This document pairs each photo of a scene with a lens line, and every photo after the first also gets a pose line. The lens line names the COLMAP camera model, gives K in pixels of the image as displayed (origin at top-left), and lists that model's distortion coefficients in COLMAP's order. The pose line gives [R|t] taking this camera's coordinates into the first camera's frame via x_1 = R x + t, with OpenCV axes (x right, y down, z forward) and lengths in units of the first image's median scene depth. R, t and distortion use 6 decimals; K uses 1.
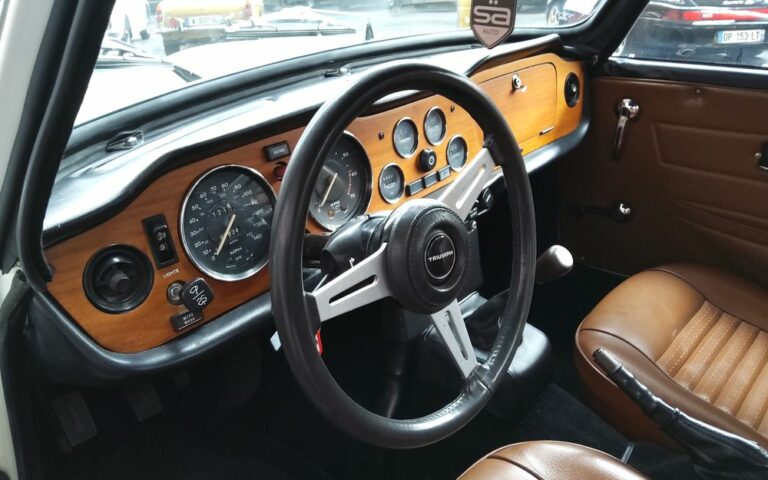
lens RADIAL K [[636.6, 0, 383.3], [0, 636.6, 240.9], [0, 0, 1]] dist [0.087914, -0.149739]
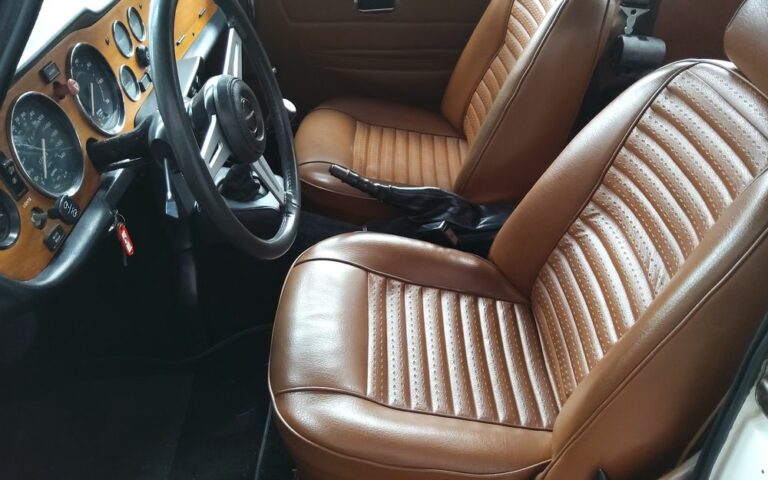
lens RADIAL K [[636.6, 0, 388.2], [0, 636.6, 243.7], [0, 0, 1]] dist [0.087914, -0.149739]
pose [[0.760257, -0.380939, 0.526207, -0.356105], [0.283393, 0.923364, 0.259012, 0.004395], [-0.584548, -0.047793, 0.809950, -0.182378]]
